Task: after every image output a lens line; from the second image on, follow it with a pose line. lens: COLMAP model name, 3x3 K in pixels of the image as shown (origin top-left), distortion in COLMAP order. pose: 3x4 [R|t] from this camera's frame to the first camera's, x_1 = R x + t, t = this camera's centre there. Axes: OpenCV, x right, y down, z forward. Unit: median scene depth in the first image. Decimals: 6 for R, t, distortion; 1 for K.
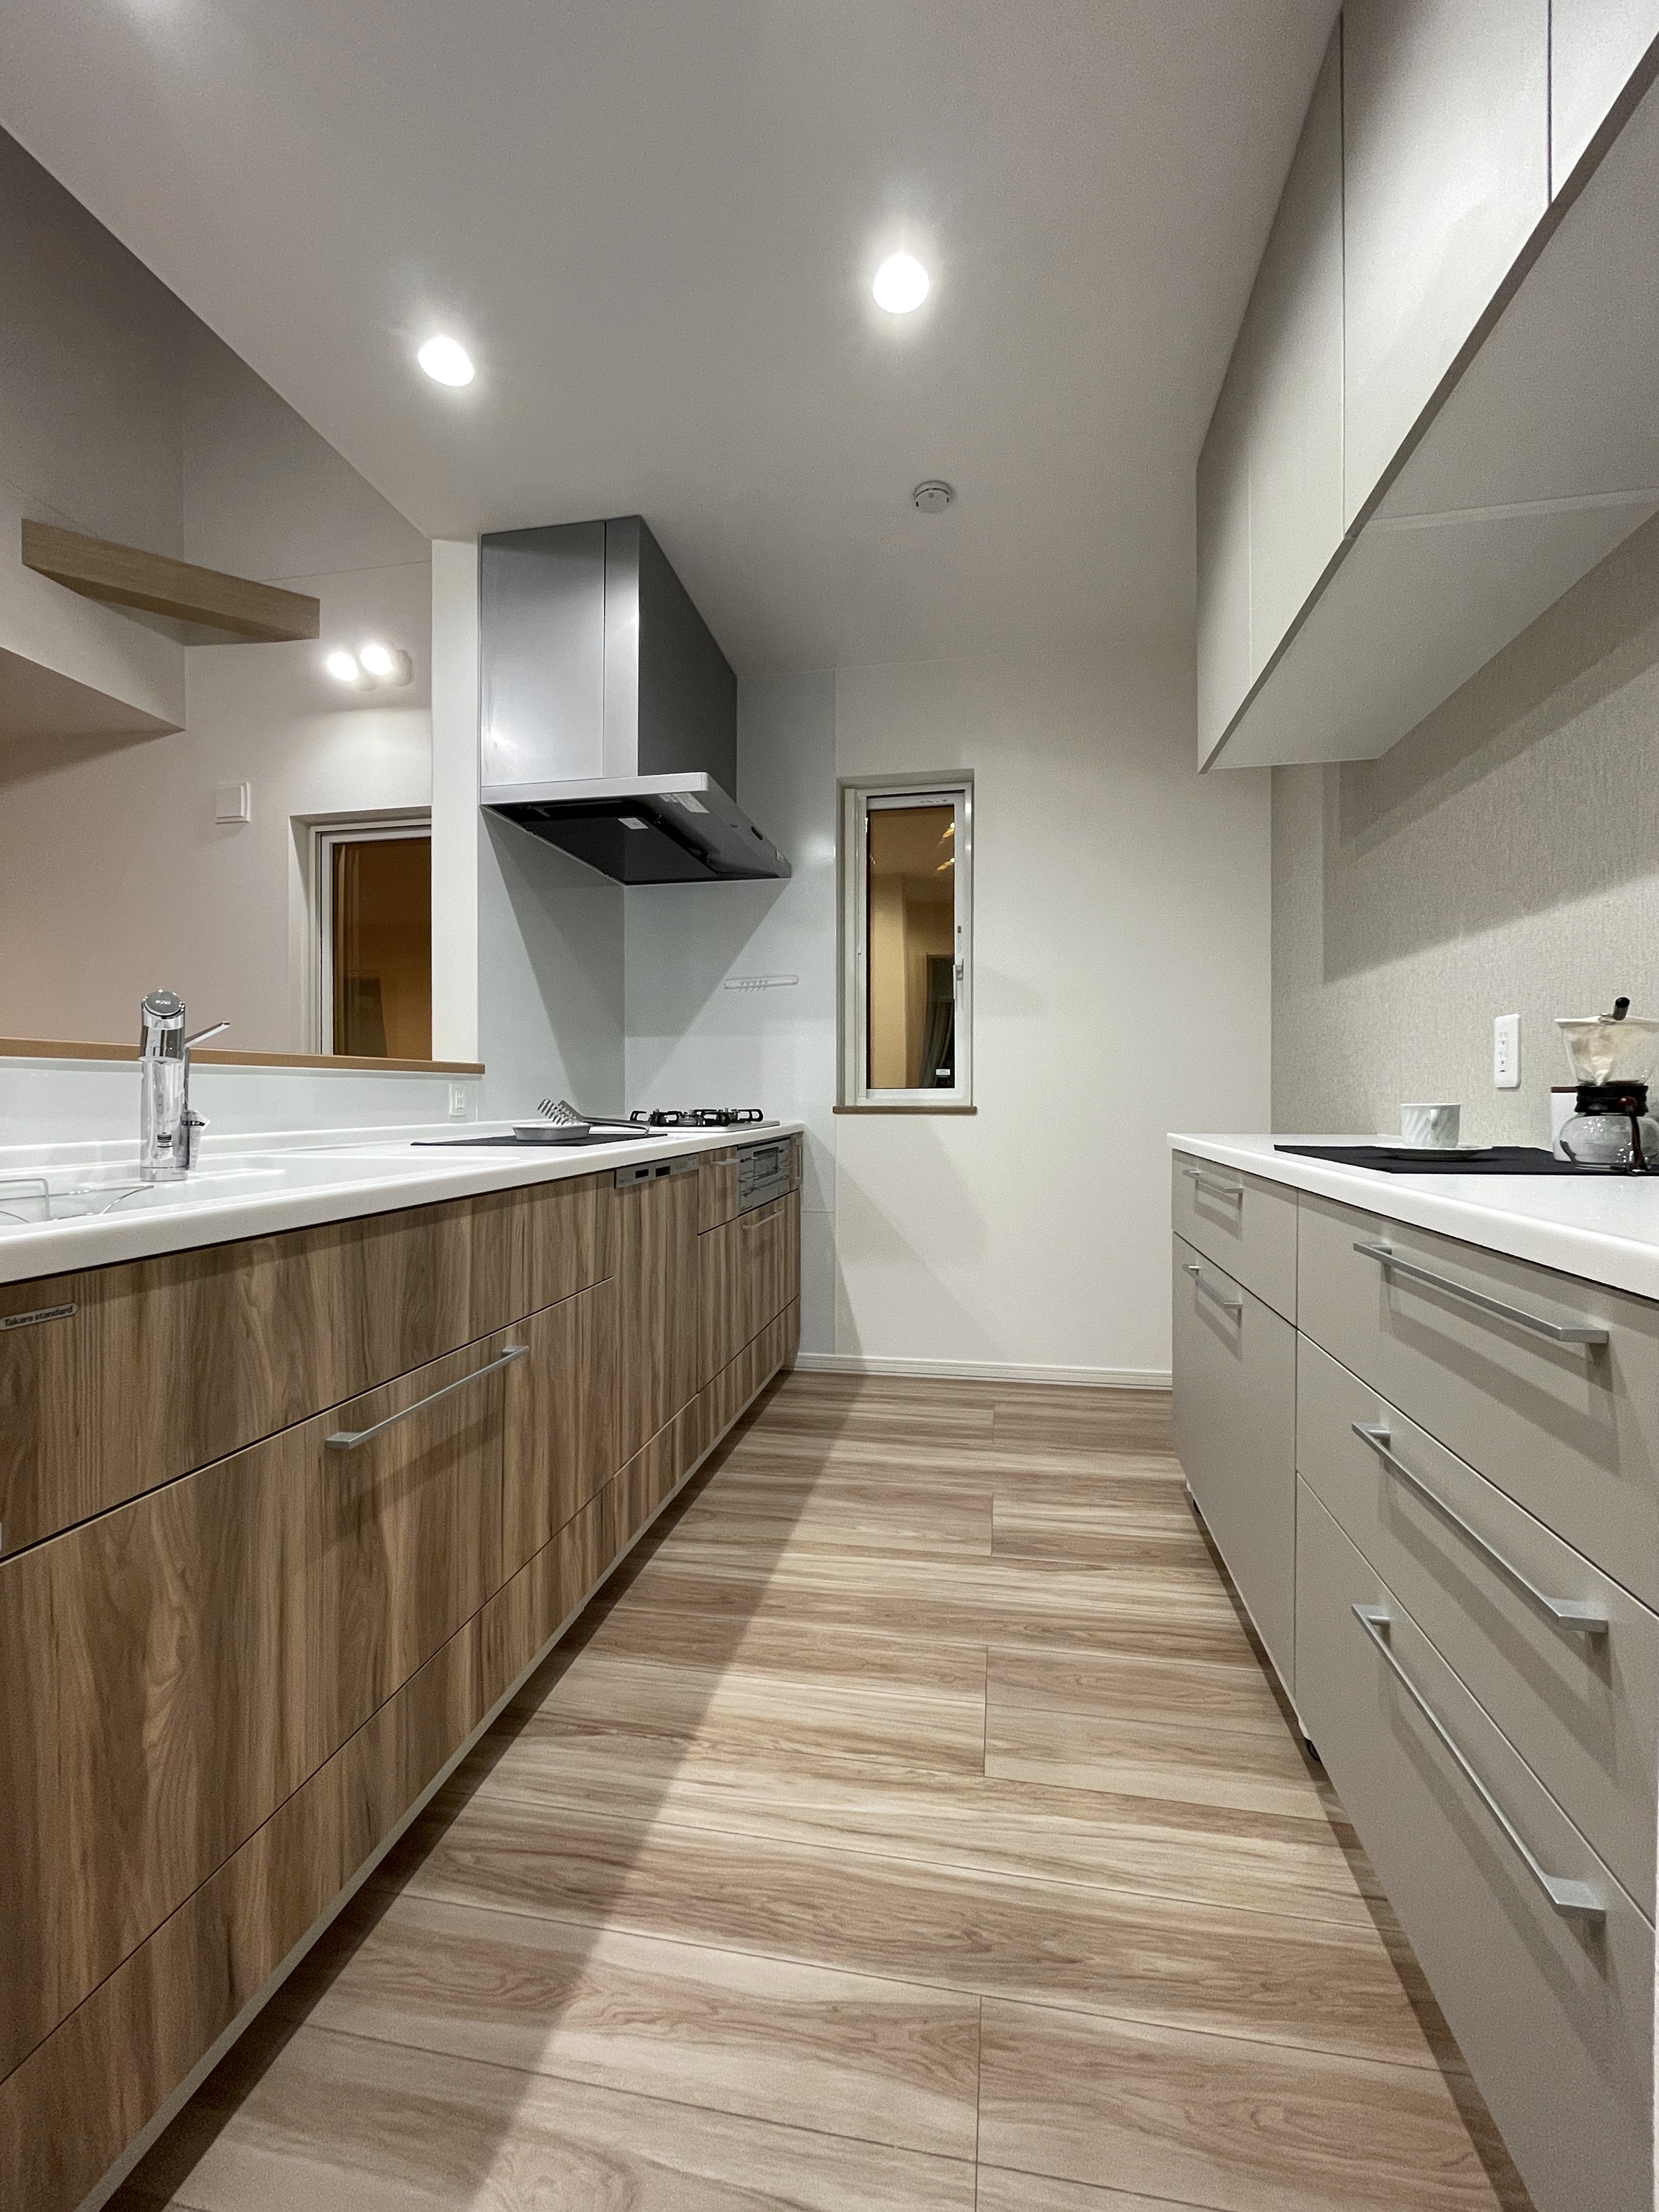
lens RADIAL K [[904.8, 0, 834.9], [0, 904.8, 1100.8], [0, 0, 1]] dist [0.002840, -0.000171]
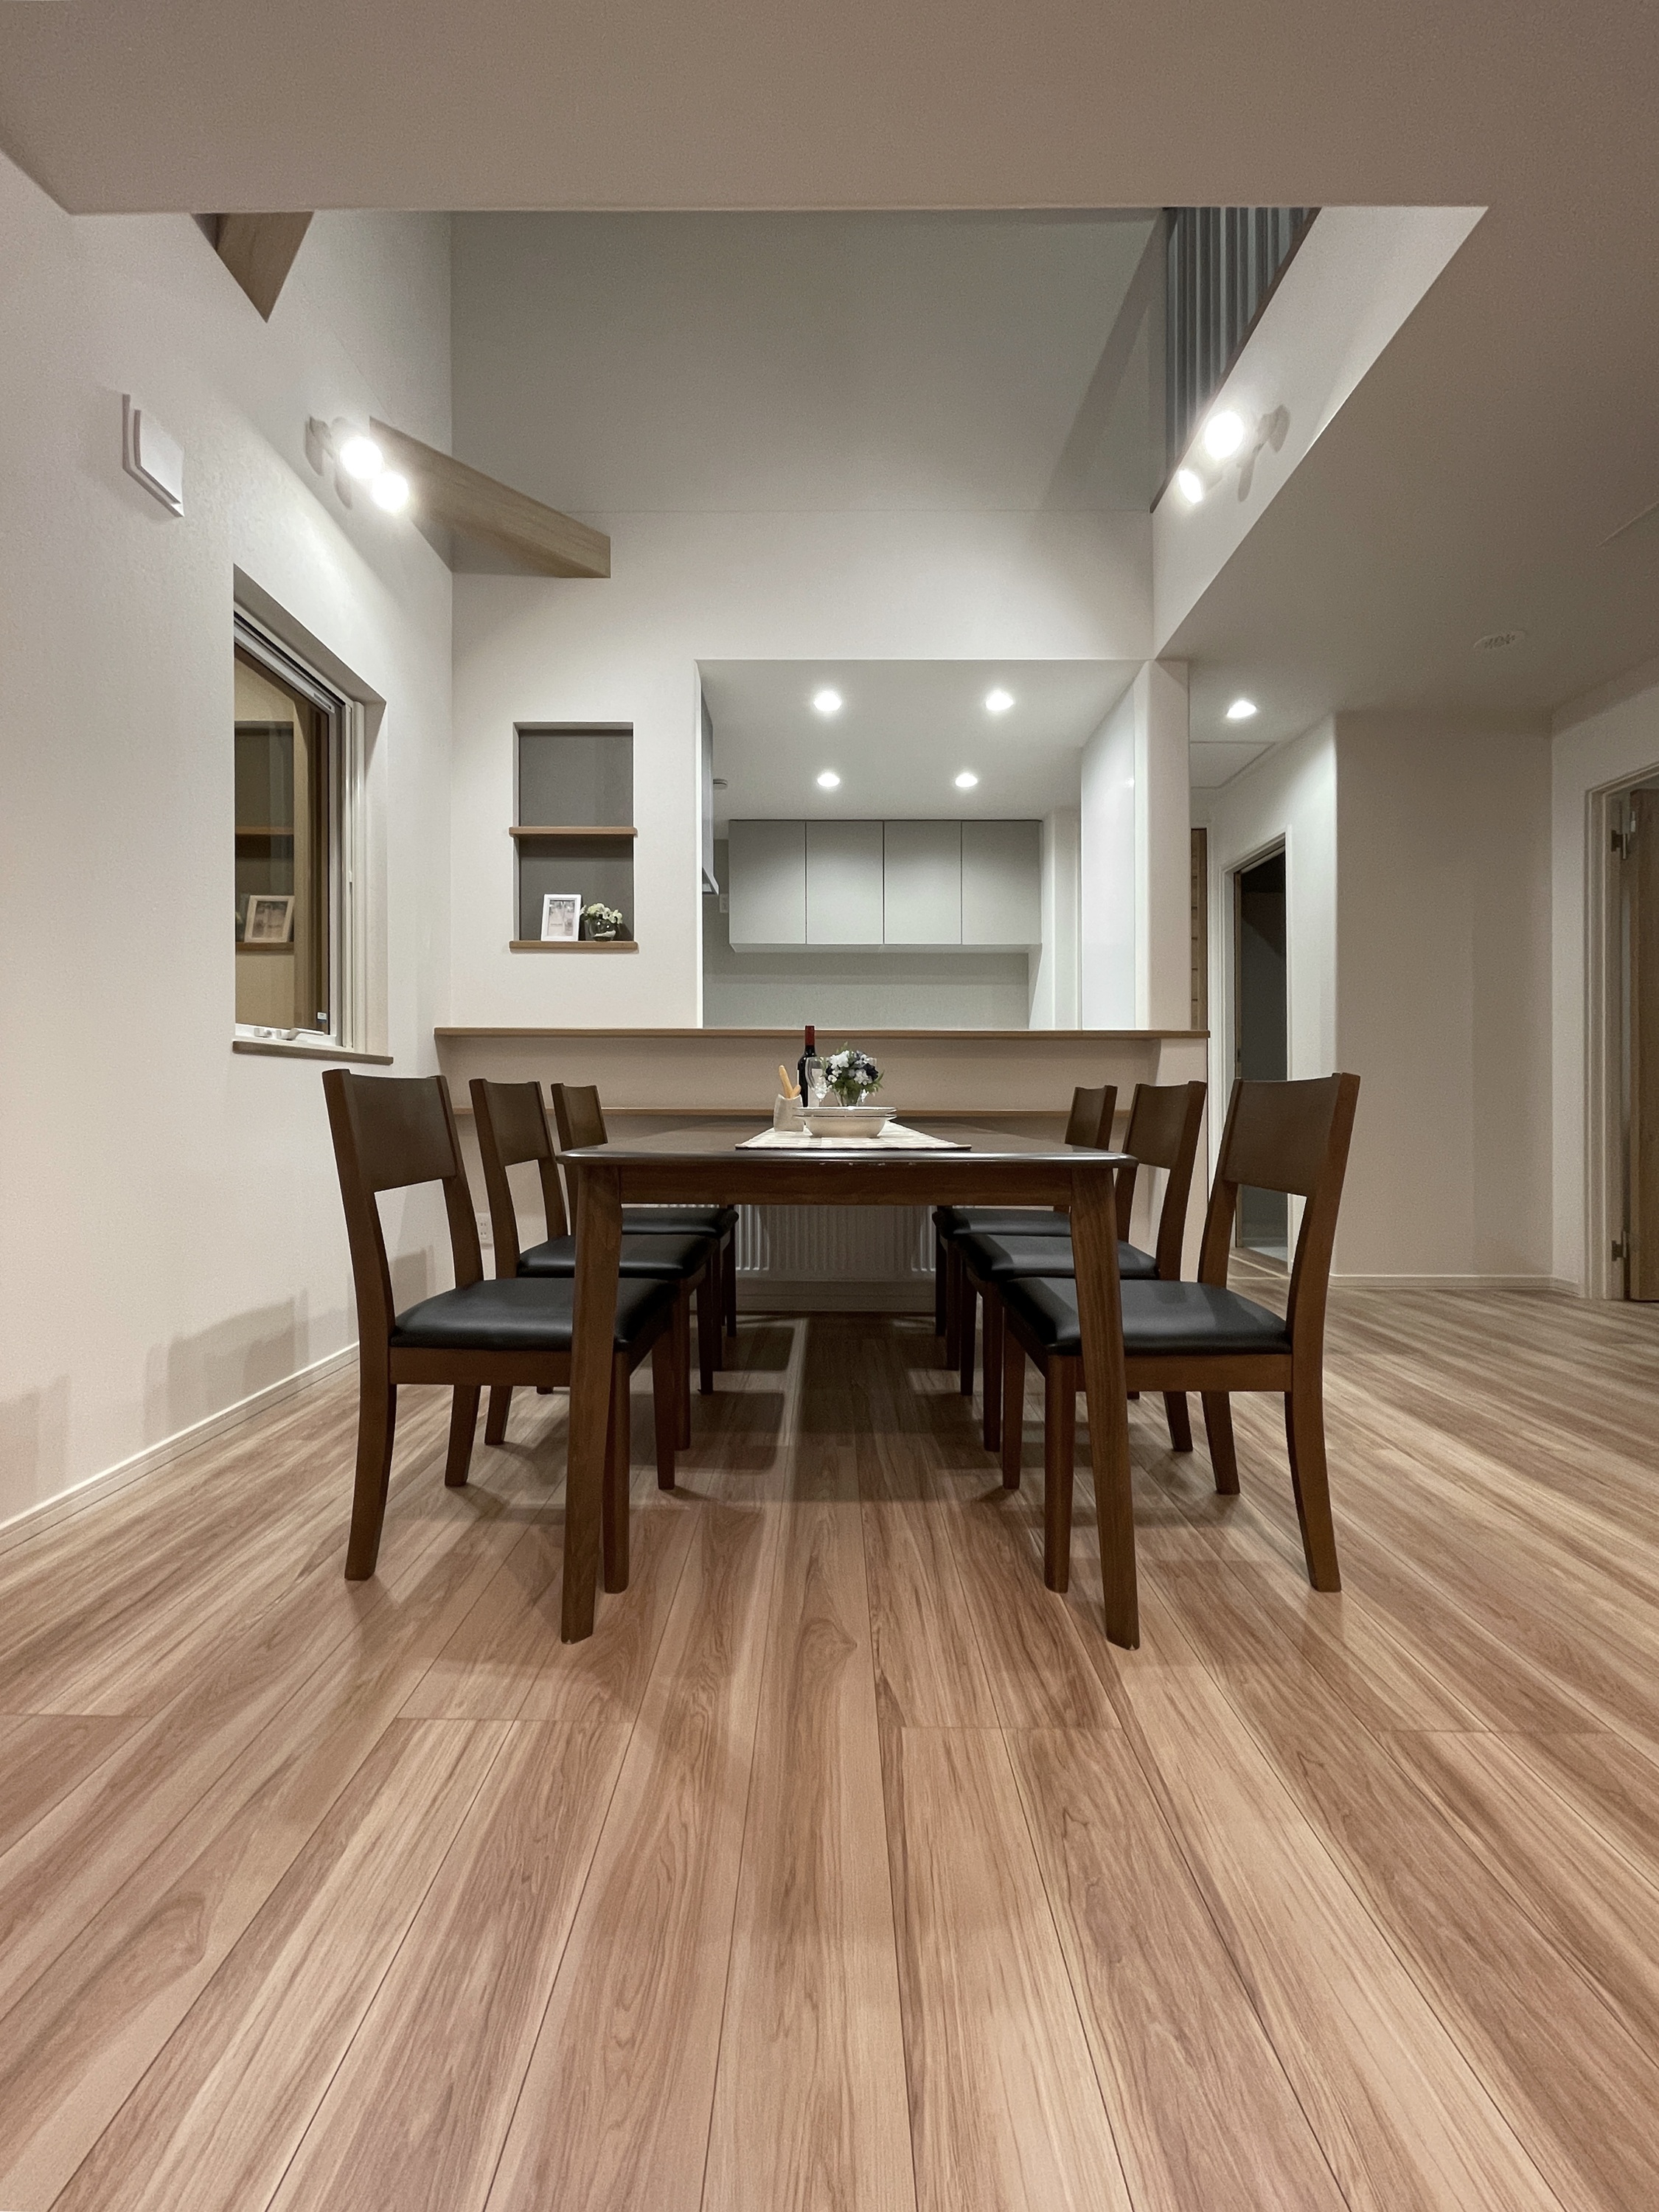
lens RADIAL K [[904.8, 0, 837.1], [0, 904.8, 1095.8], [0, 0, 1]] dist [0.002840, -0.000171]
pose [[-0.175550, 0.001004, 0.984470, -0.488663], [0.003644, 0.999993, -0.000370, 0.150385], [-0.984464, 0.003523, -0.175552, 0.796375]]
